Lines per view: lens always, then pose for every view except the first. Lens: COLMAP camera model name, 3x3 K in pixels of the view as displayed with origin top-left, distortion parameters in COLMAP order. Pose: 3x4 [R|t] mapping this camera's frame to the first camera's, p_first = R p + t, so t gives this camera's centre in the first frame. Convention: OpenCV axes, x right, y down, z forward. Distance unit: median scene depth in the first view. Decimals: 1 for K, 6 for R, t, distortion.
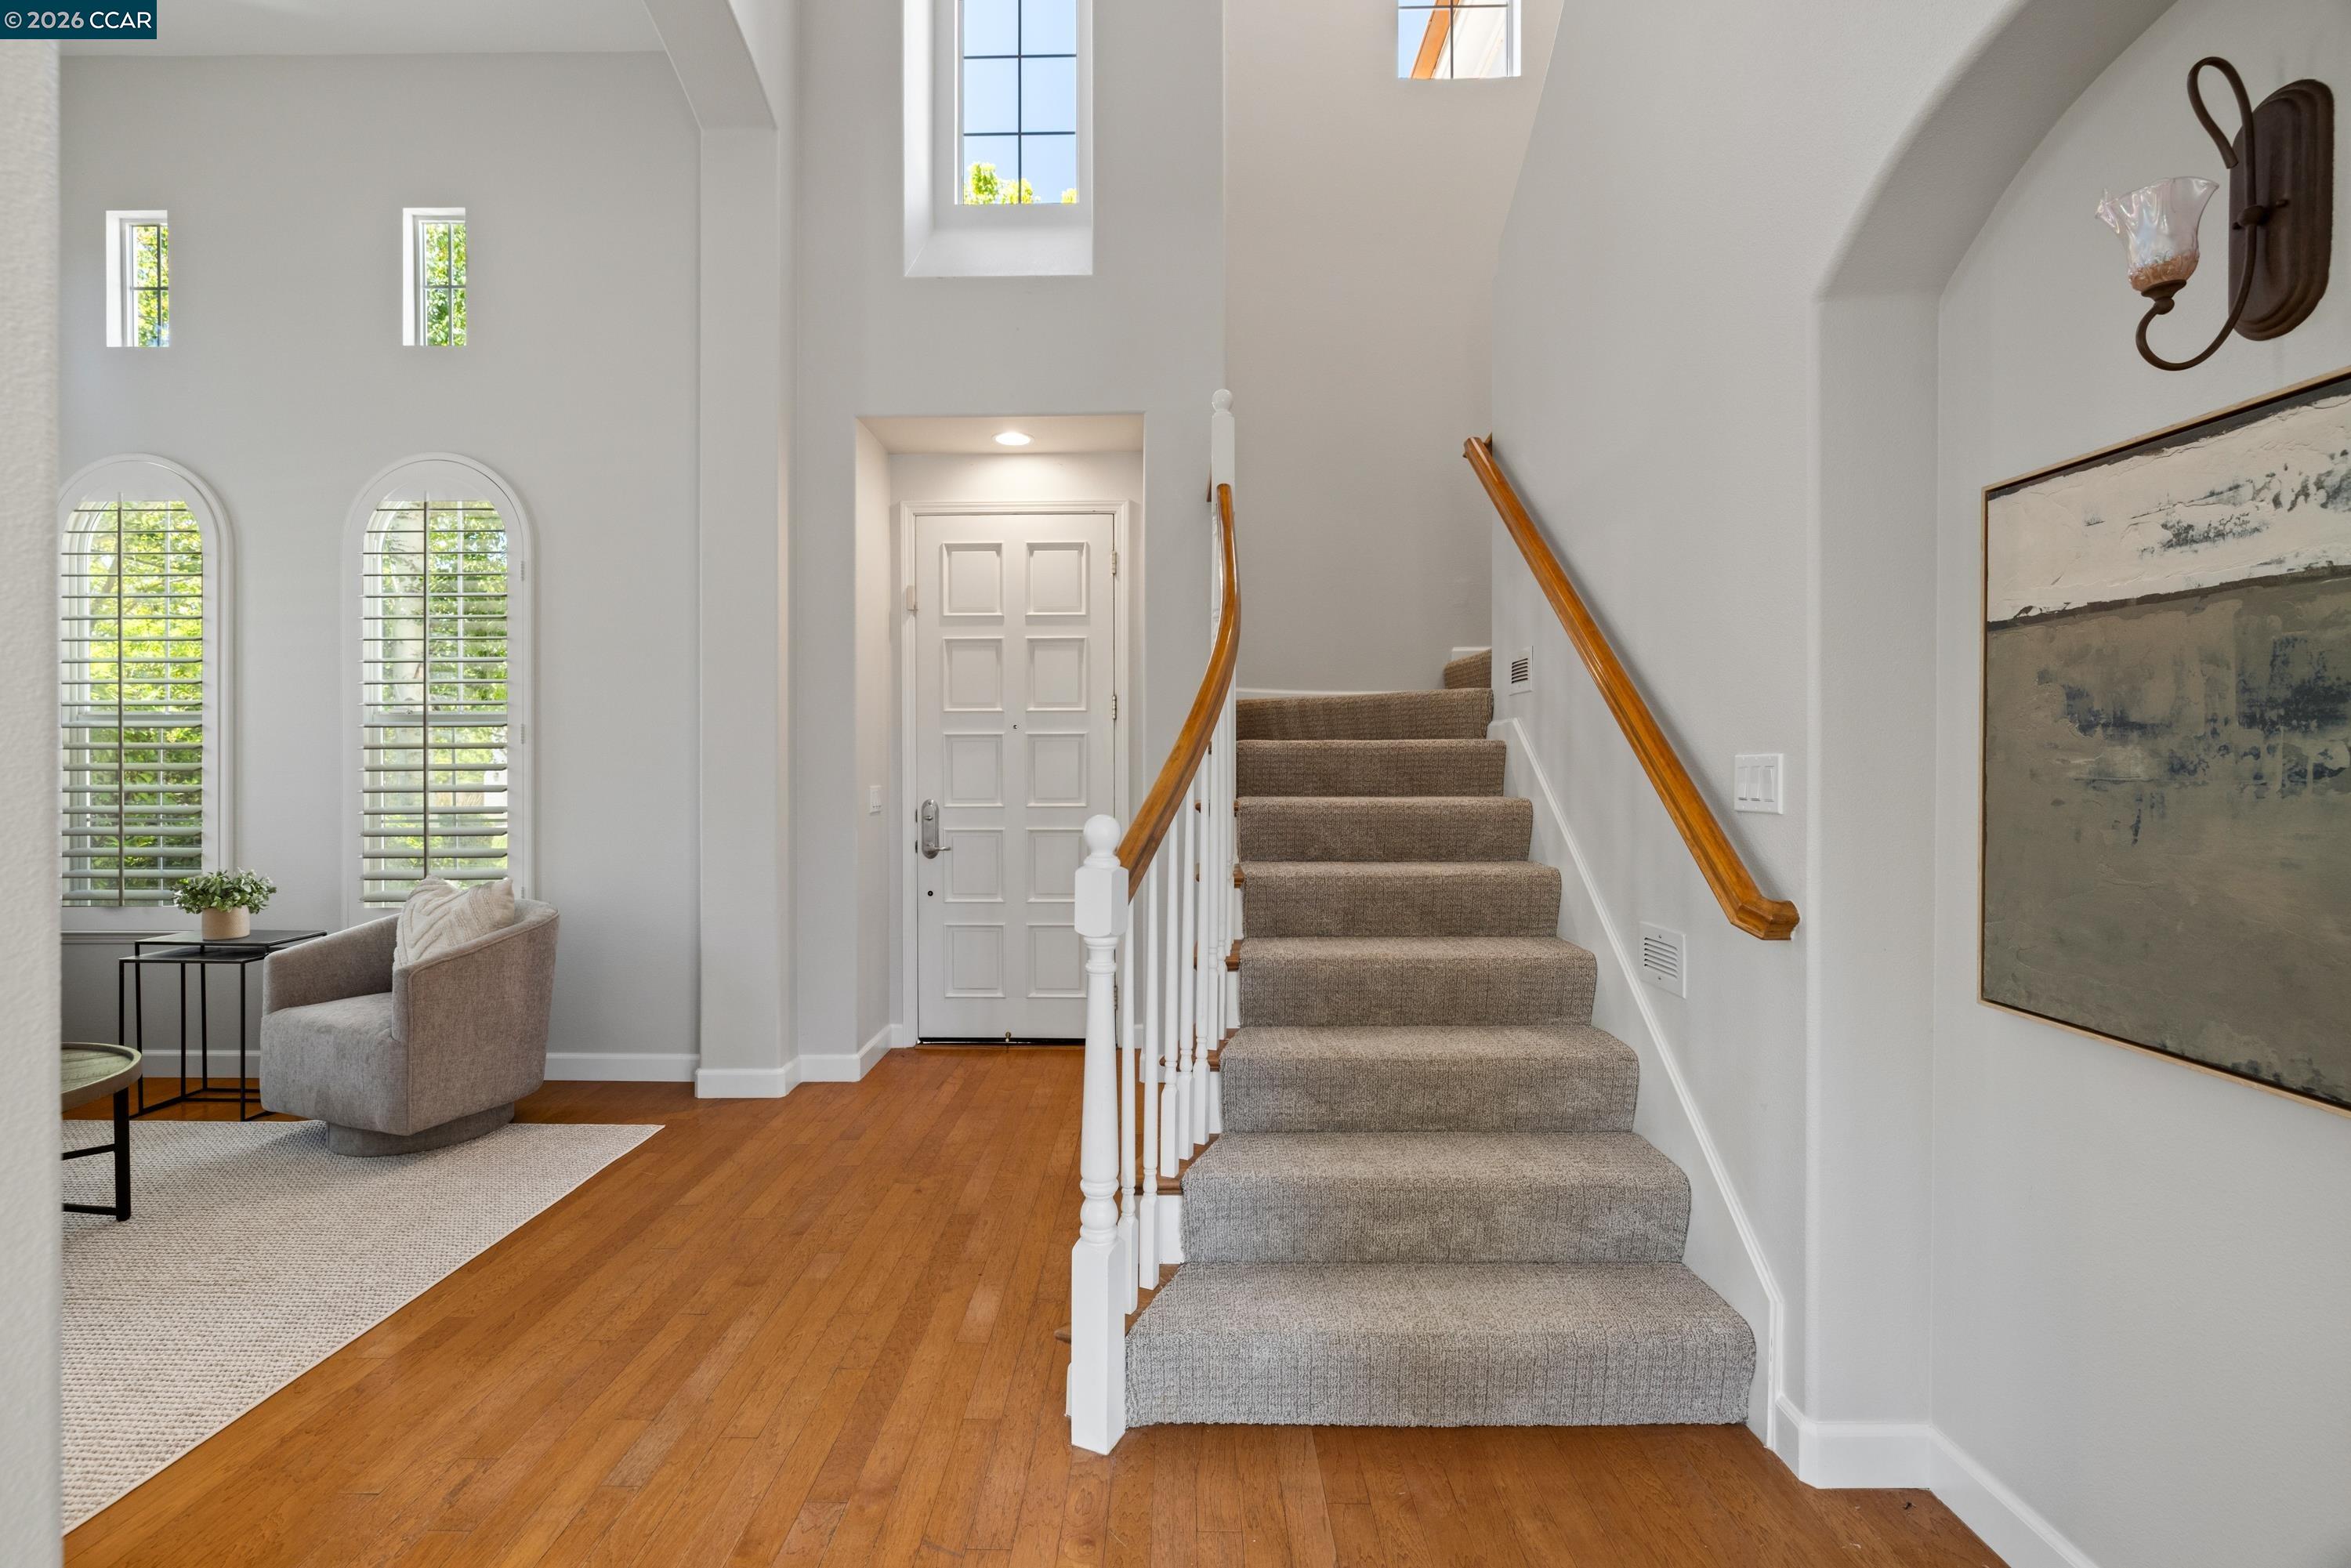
lens RADIAL K [[1037.9, 0, 1157.5], [0, 1037.9, 776.3], [0, 0, 1]] dist [-0.002895, 0.000331]
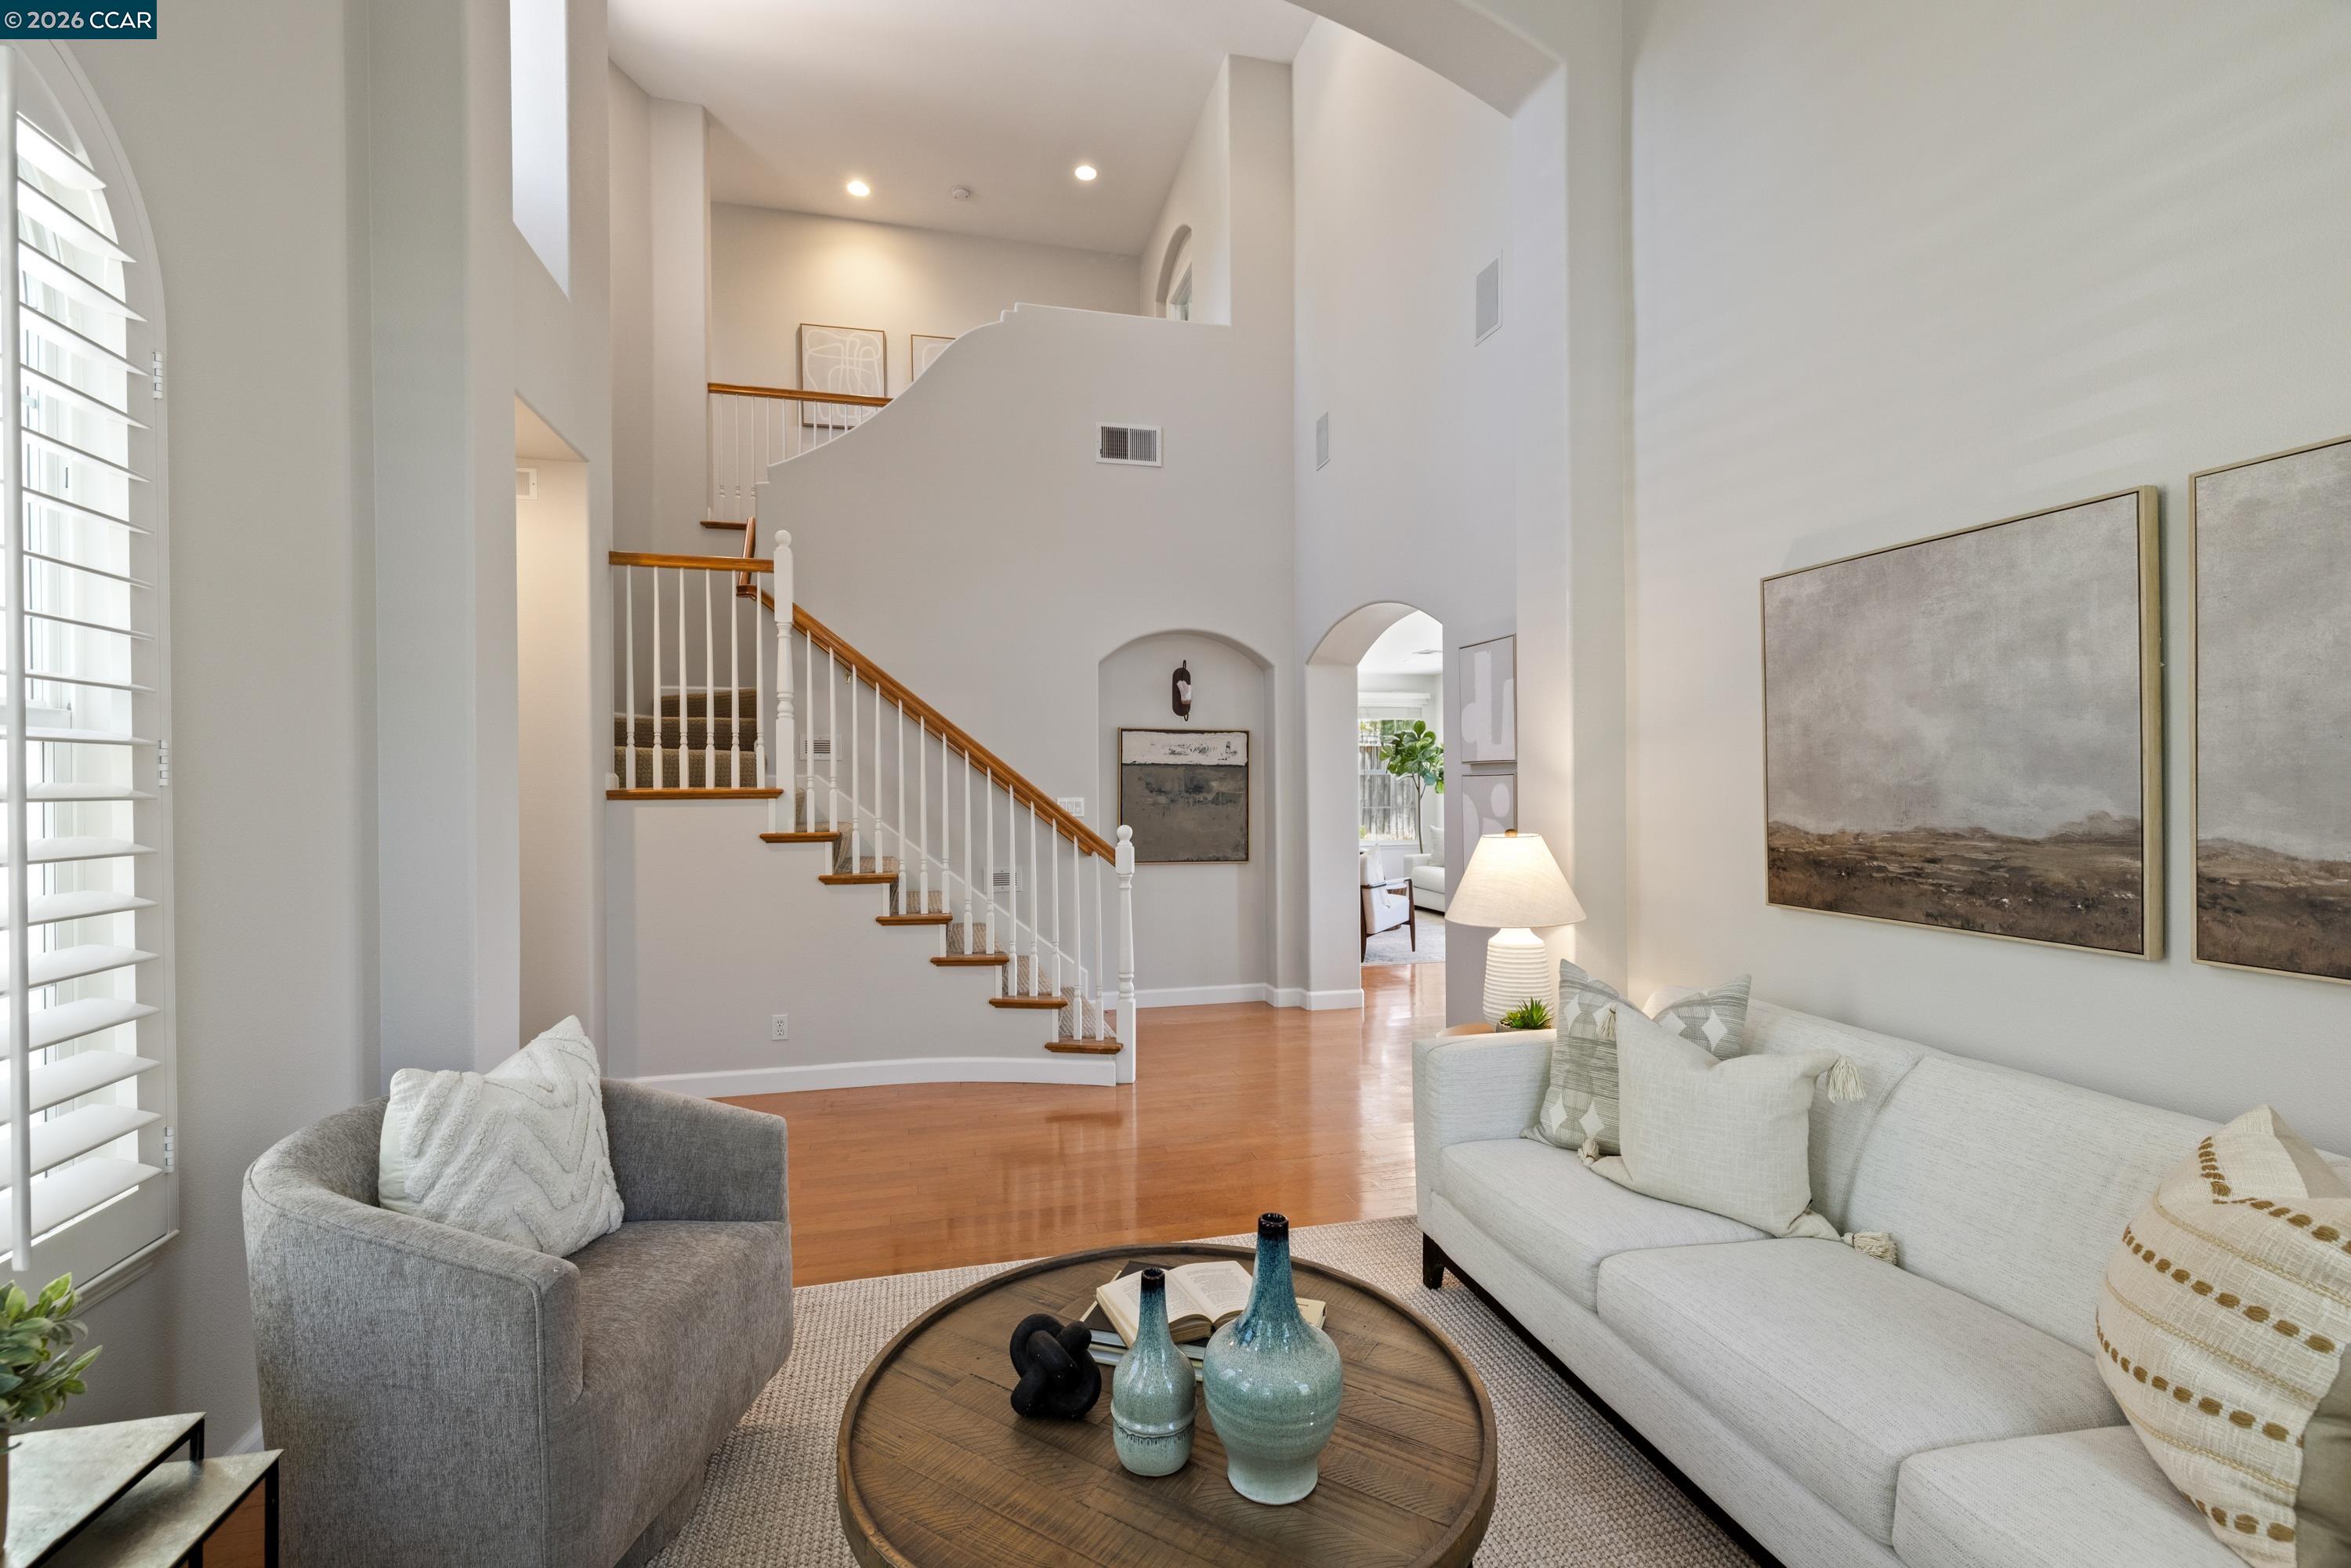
lens RADIAL K [[1025.4, 0, 1172.0], [0, 1025.4, 785.9], [0, 0, 1]] dist [0.006465, -0.000153]
pose [[-0.266298, 0.001854, 0.963889, -2.496405], [0.014215, 0.999897, 0.002005, -0.060829], [-0.963786, 0.014236, -0.266297, 1.583919]]
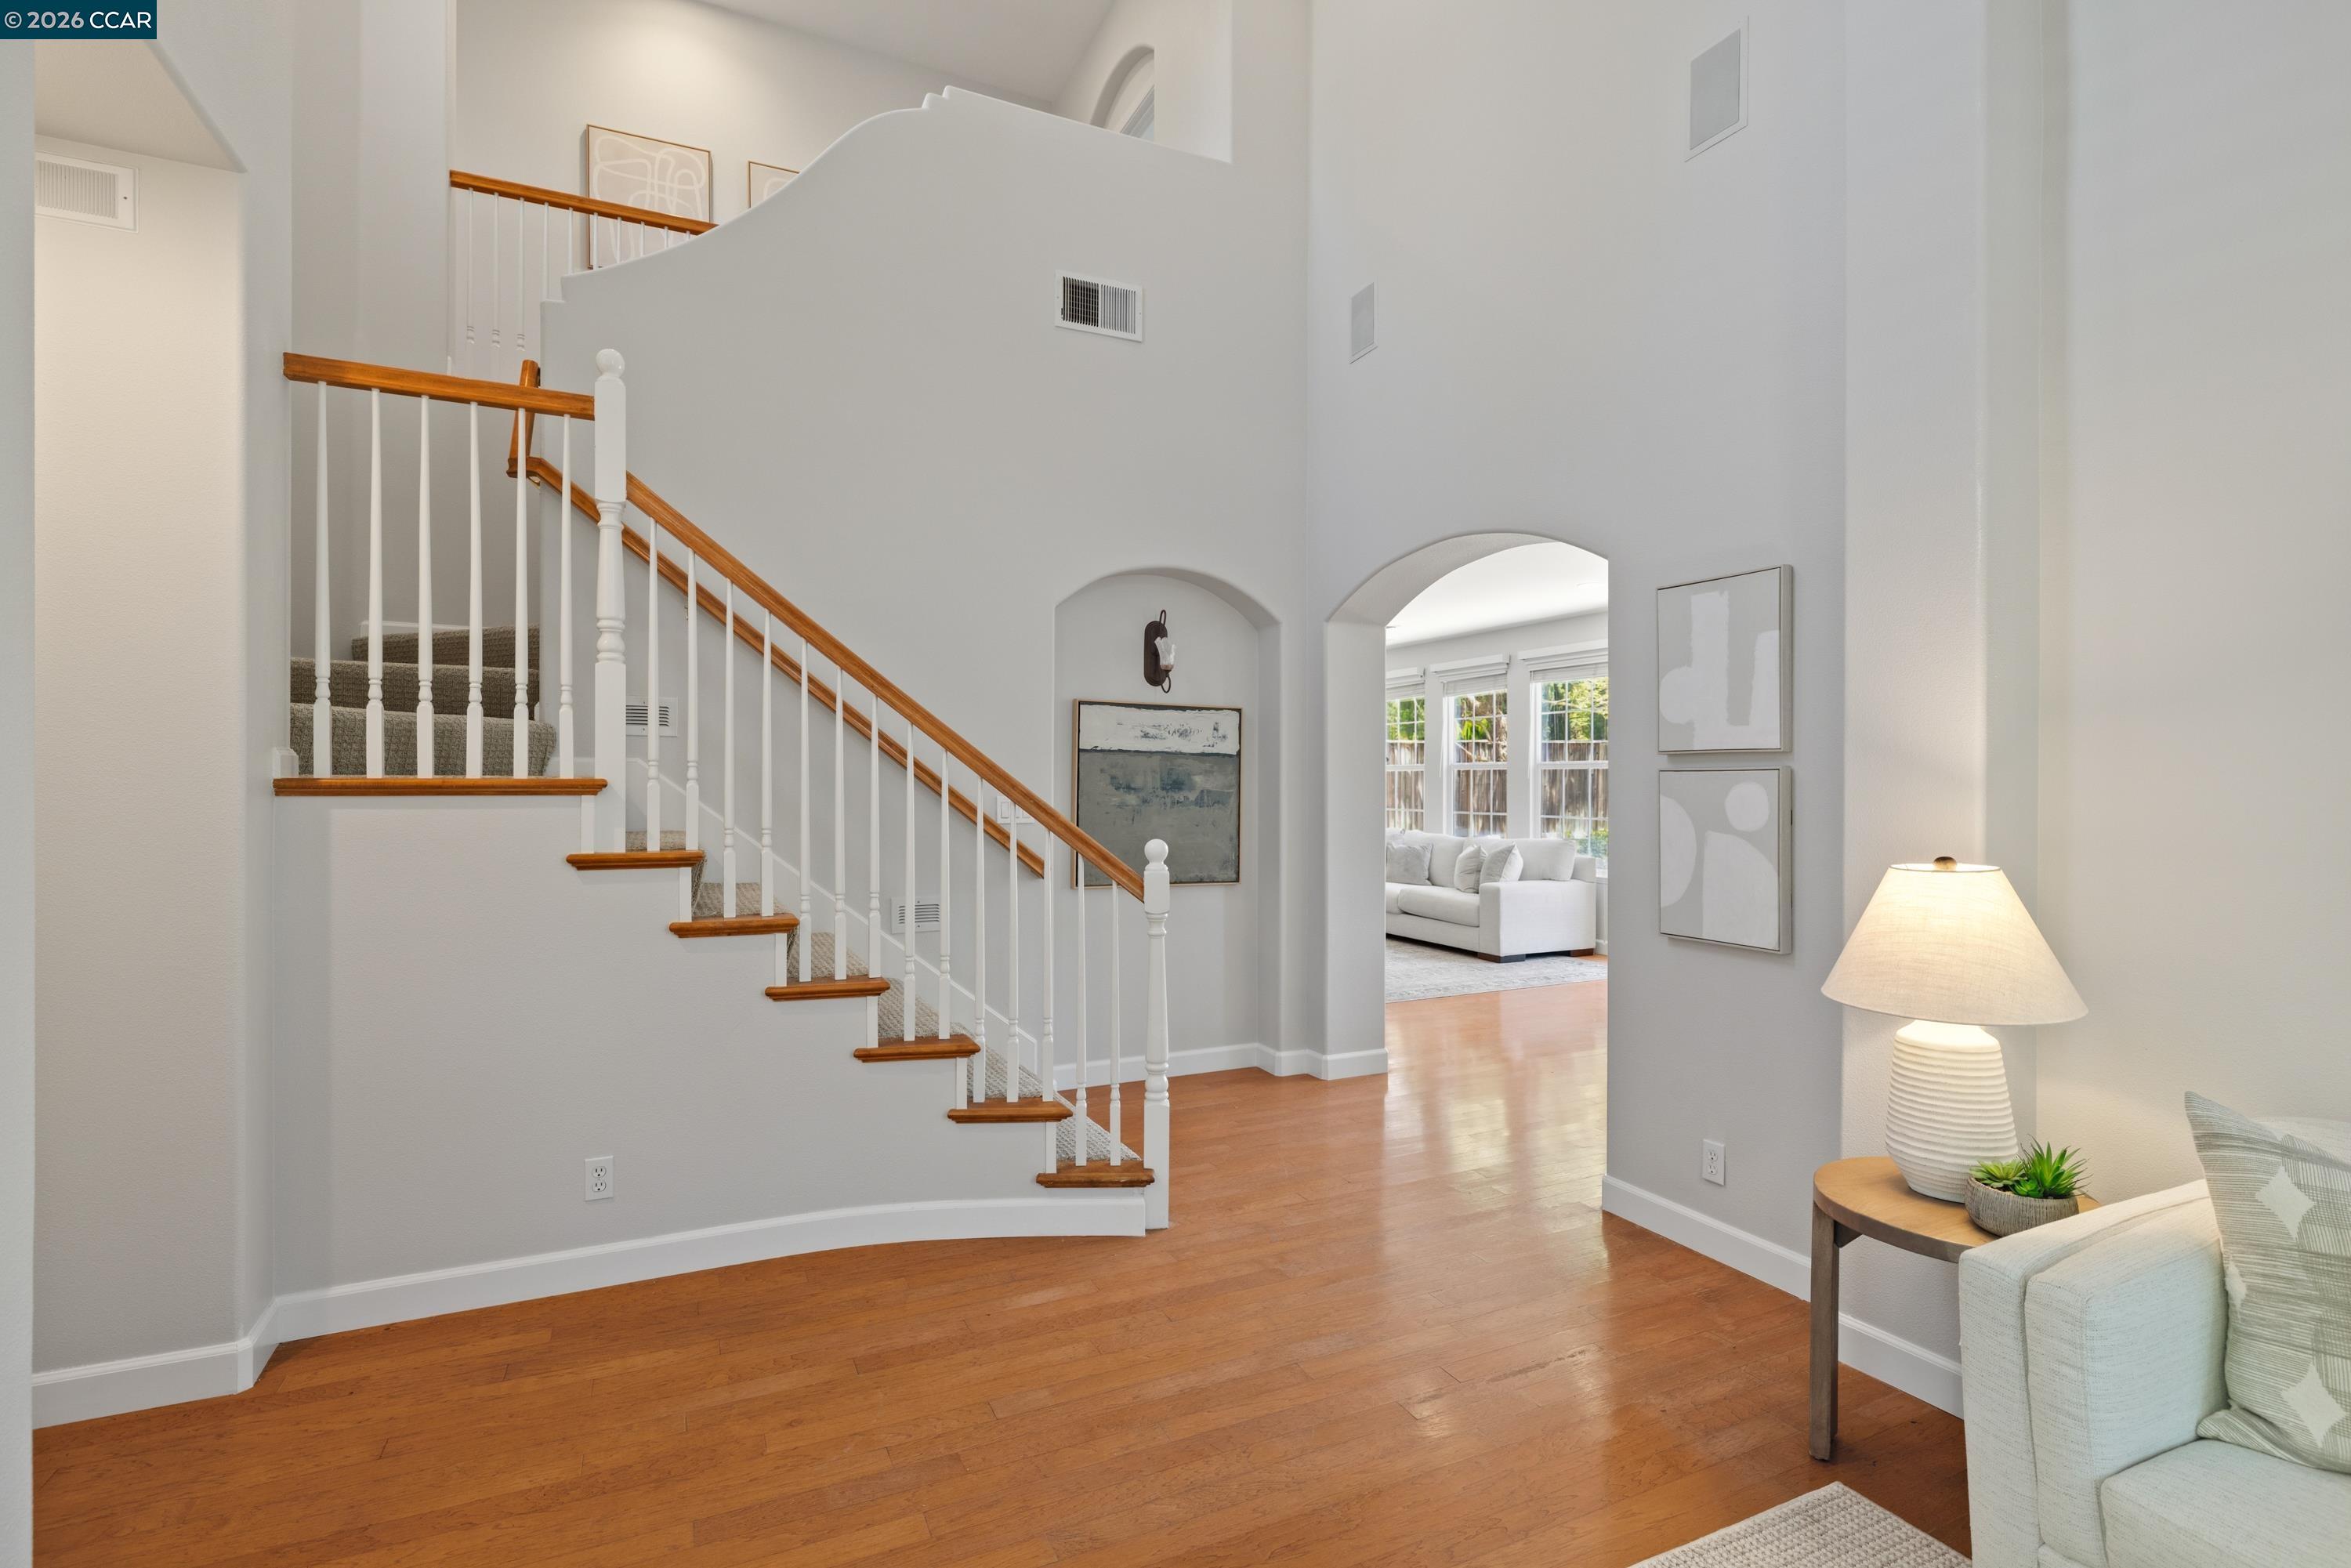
lens RADIAL K [[1088.0, 0, 1171.2], [0, 1088.0, 783.8], [0, 0, 1]] dist [-0.005333, 0.000904]
pose [[-0.445559, -0.003538, 0.895246, -1.644129], [0.003381, 0.999978, 0.005635, -0.061424], [-0.895246, 0.005537, -0.445537, 1.794568]]
